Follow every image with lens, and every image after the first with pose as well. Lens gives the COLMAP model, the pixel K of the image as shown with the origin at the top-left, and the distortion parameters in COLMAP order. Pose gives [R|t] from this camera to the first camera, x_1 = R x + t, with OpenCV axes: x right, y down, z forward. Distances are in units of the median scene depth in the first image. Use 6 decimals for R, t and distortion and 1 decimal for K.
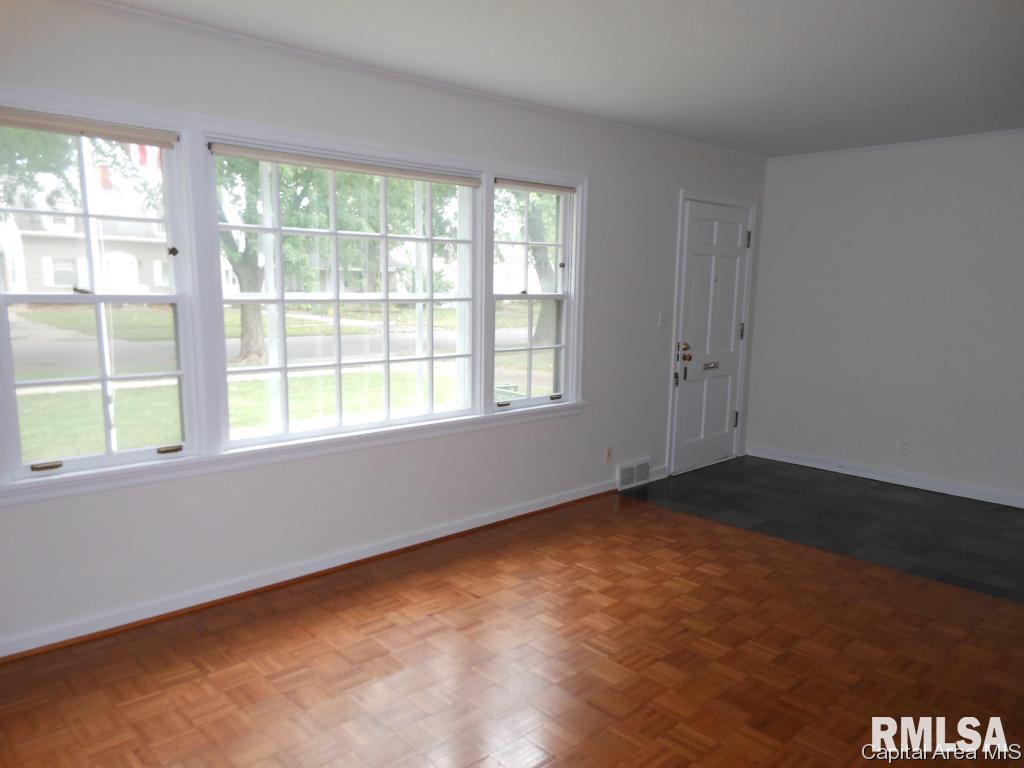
lens RADIAL K [[775.4, 0, 536.3], [0, 775.4, 417.0], [0, 0, 1]] dist [0.029312, 0.010074]
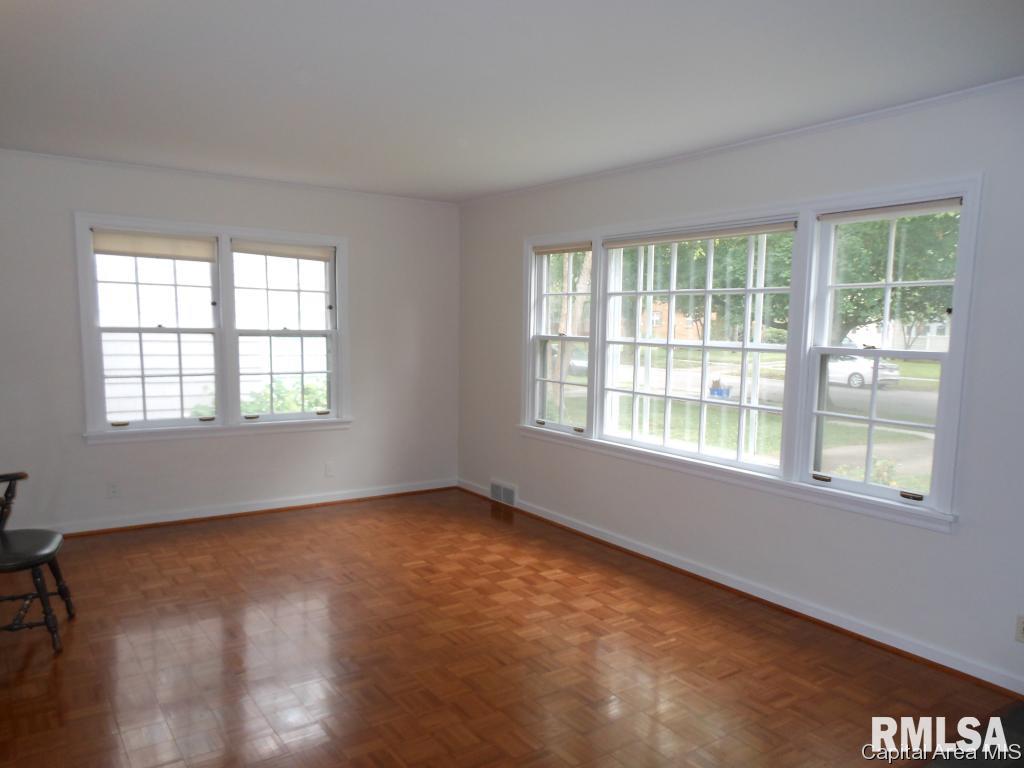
lens RADIAL K [[775.4, 0, 536.3], [0, 775.4, 417.0], [0, 0, 1]] dist [0.029312, 0.010074]
pose [[-0.140894, 0.105104, -0.984430, 0.989502], [-0.198301, 0.971202, 0.132073, -0.157150], [0.969962, 0.213822, -0.115994, 0.939124]]
